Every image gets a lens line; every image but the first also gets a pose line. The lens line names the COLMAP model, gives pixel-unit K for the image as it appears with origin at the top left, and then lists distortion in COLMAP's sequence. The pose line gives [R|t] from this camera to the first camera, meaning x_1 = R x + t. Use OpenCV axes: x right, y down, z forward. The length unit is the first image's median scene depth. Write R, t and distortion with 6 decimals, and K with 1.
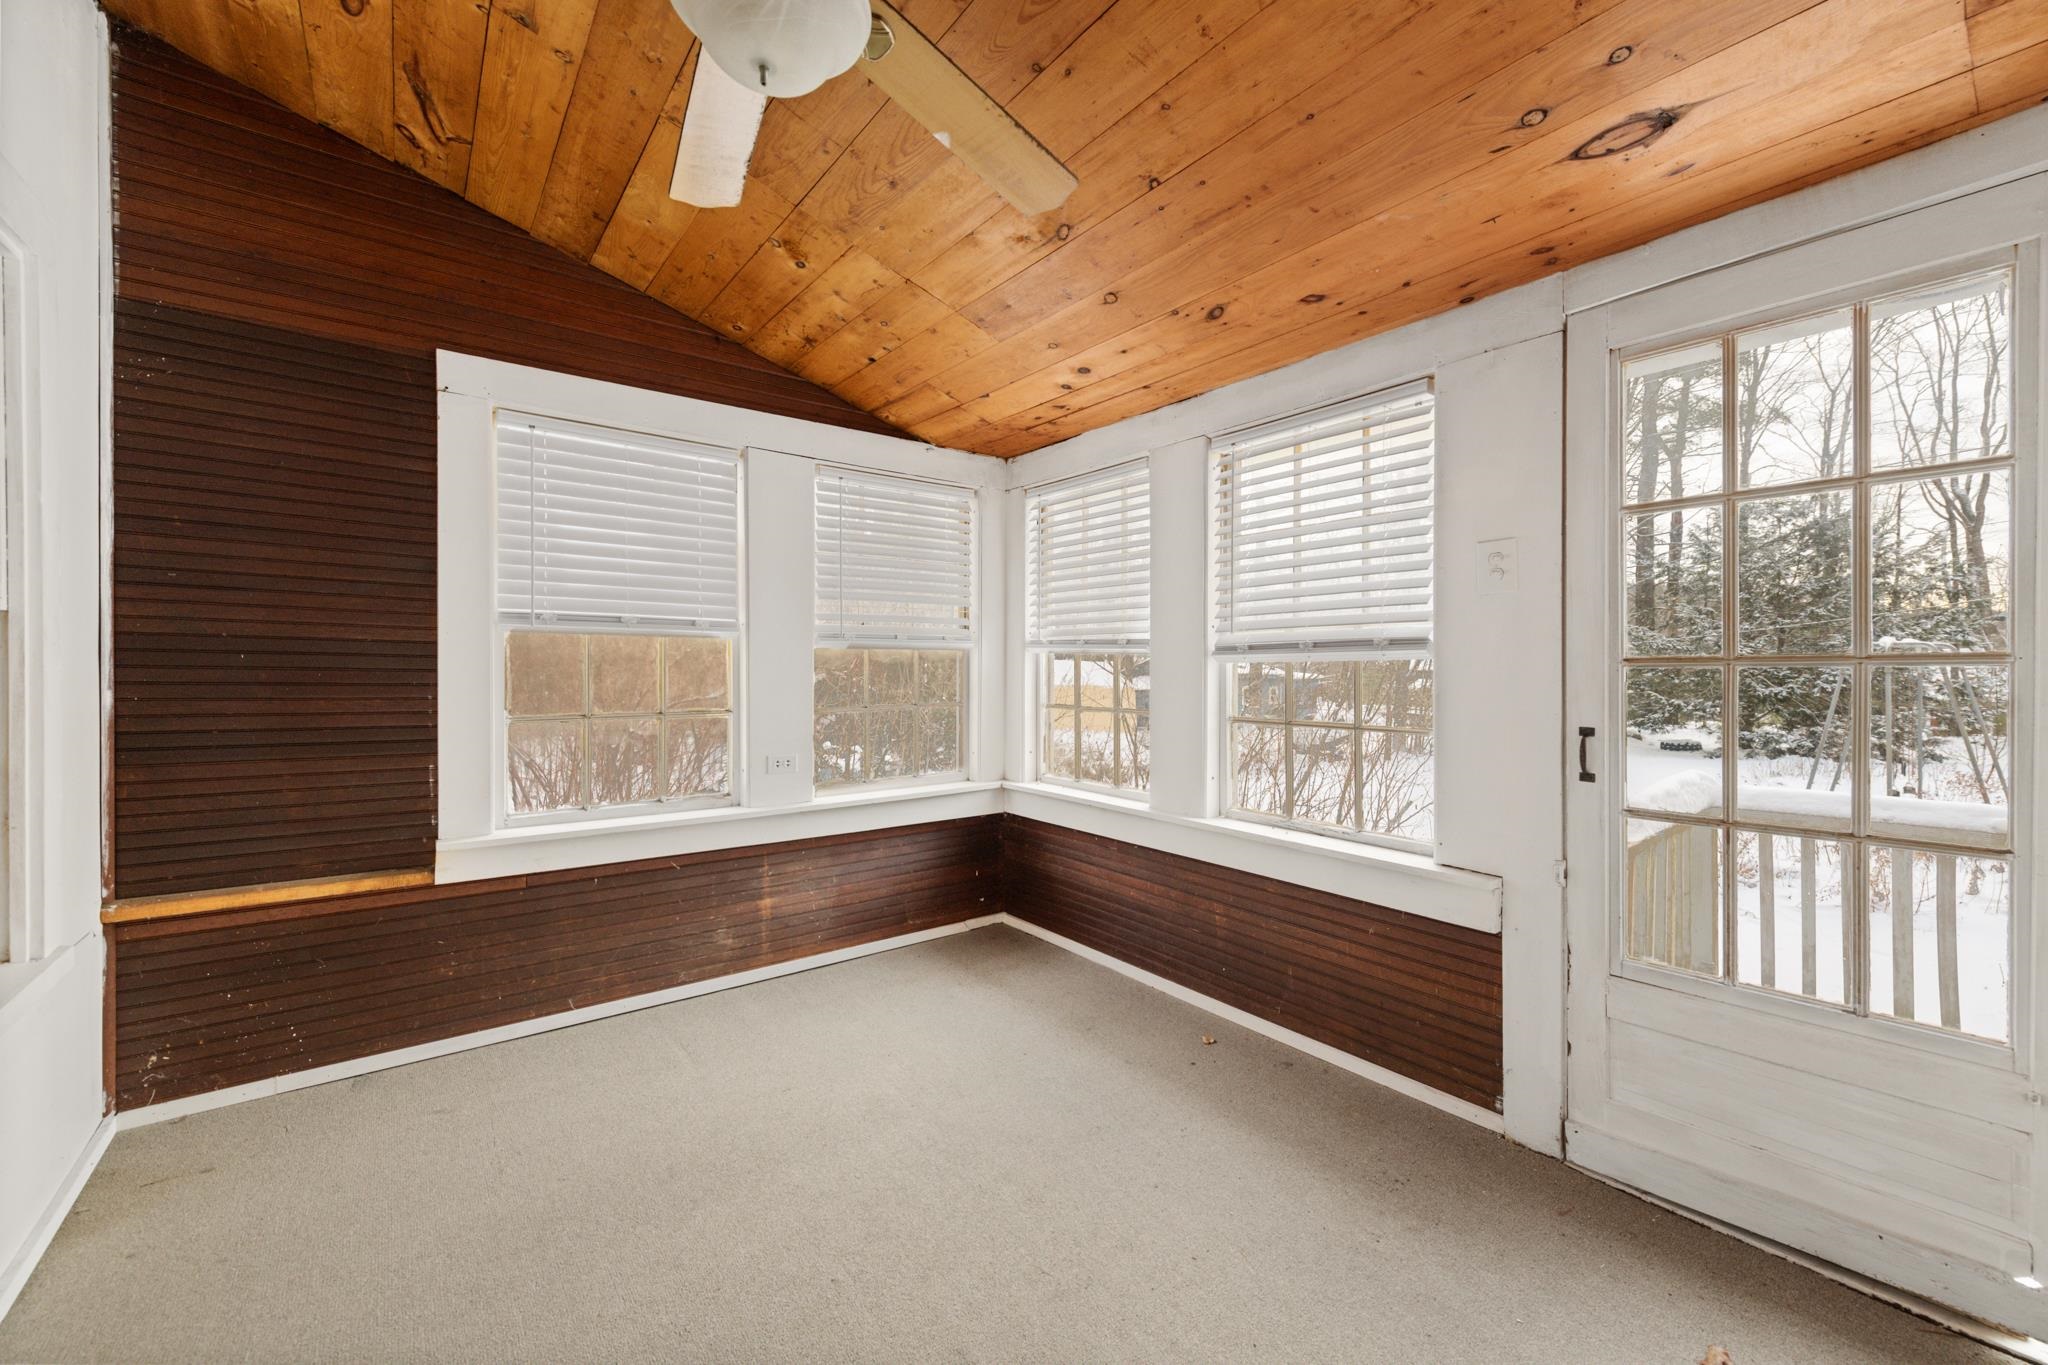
lens RADIAL K [[794.0, 0, 1035.6], [0, 794.0, 671.7], [0, 0, 1]] dist [0.000479, -0.000443]
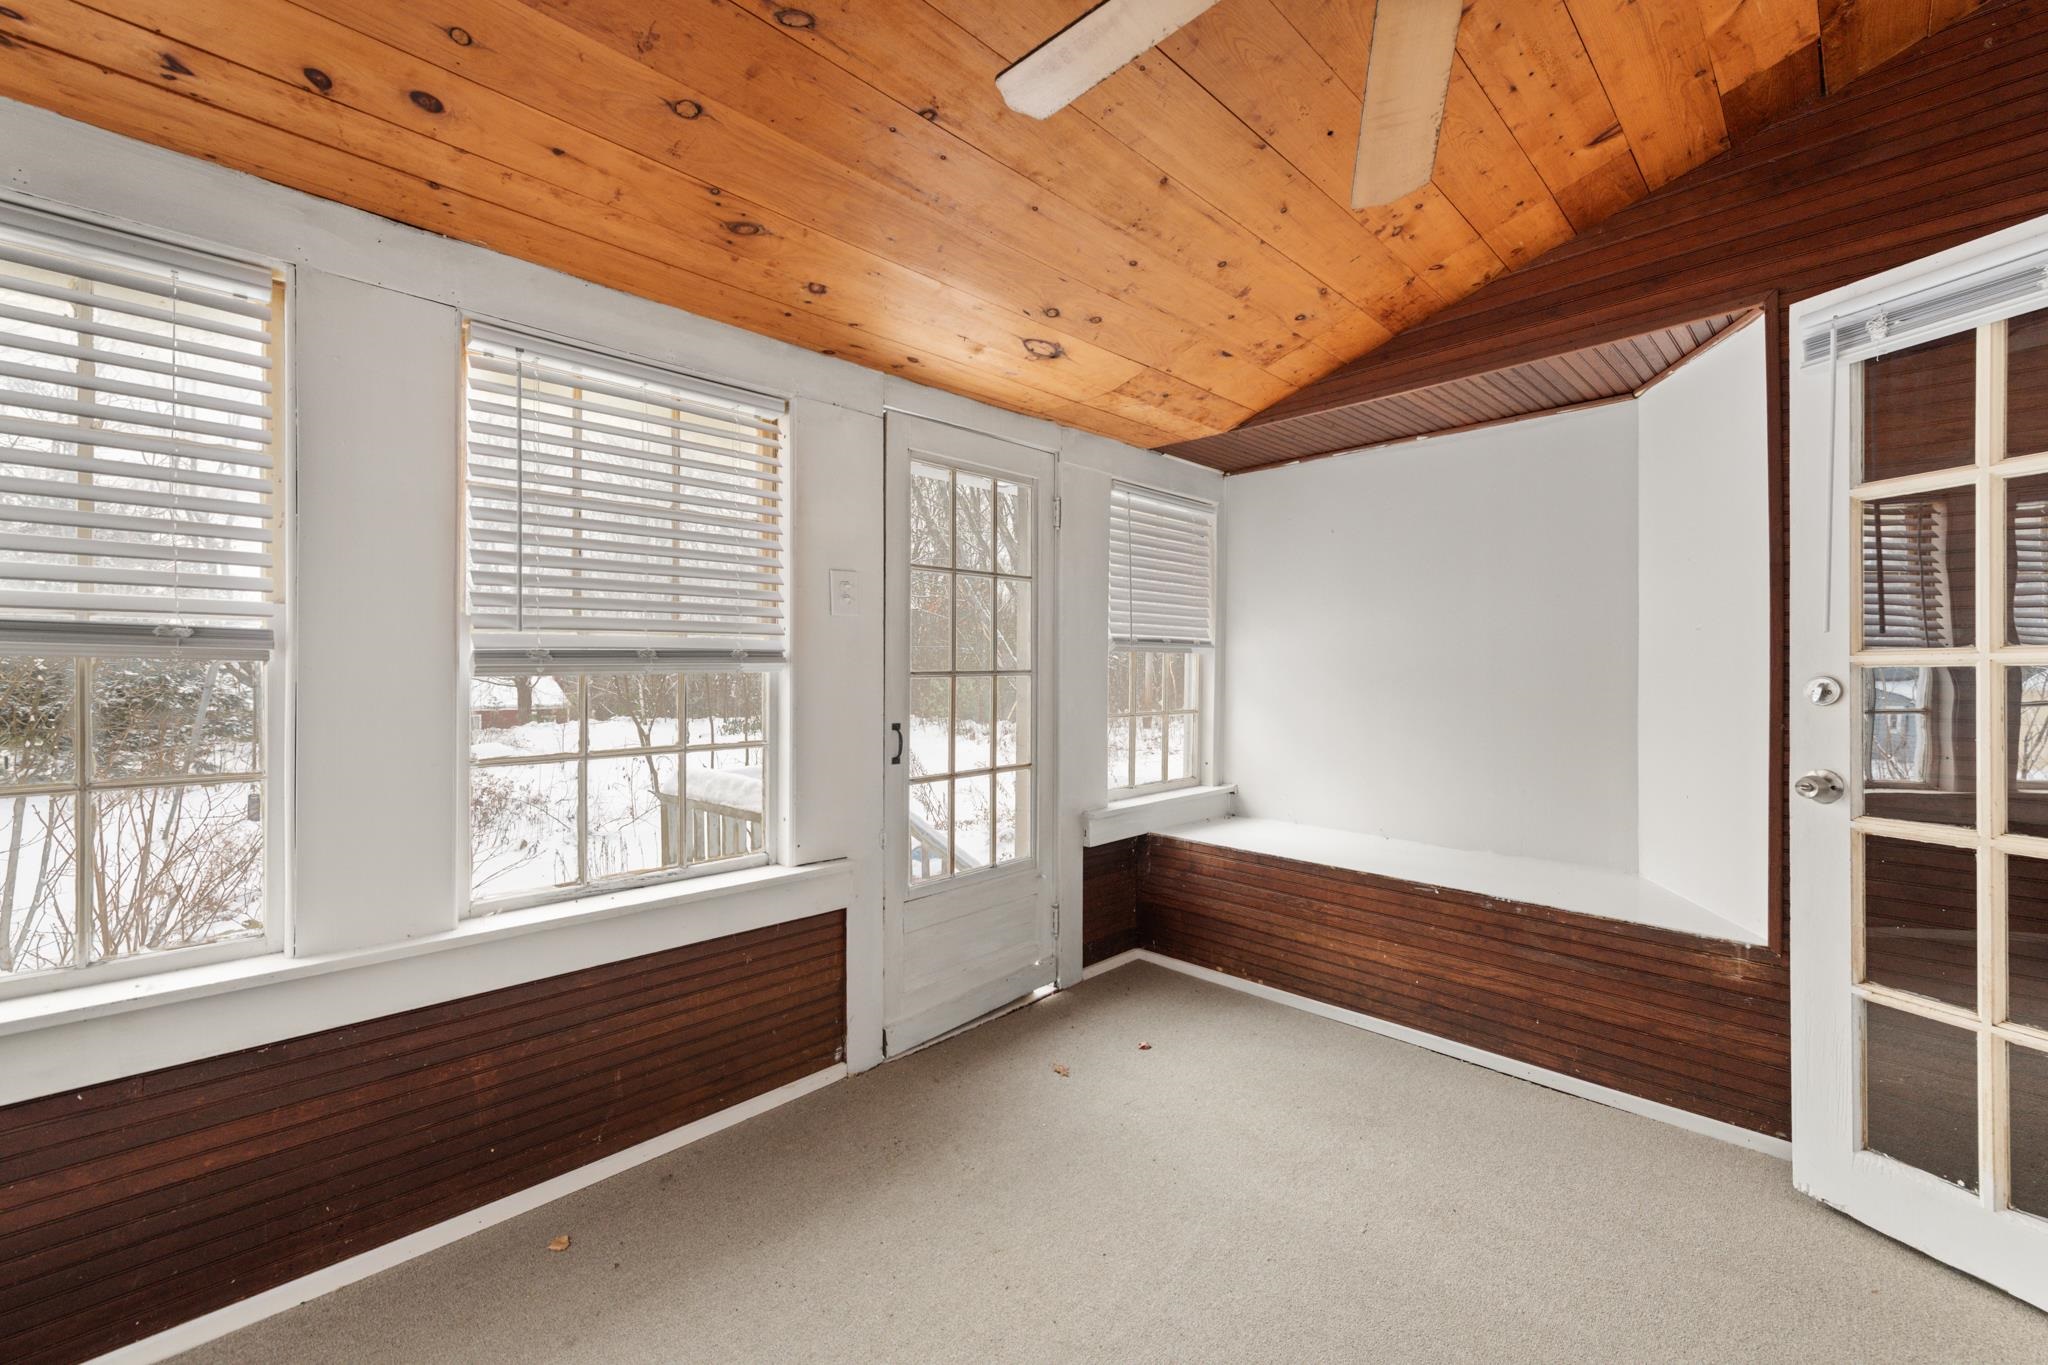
lens RADIAL K [[794.0, 0, 1035.6], [0, 794.0, 671.7], [0, 0, 1]] dist [0.000479, -0.000443]
pose [[-0.103582, -0.001316, 0.994620, -0.587686], [0.007797, 0.999967, 0.002135, -0.015970], [-0.994590, 0.007976, -0.103568, 0.809702]]
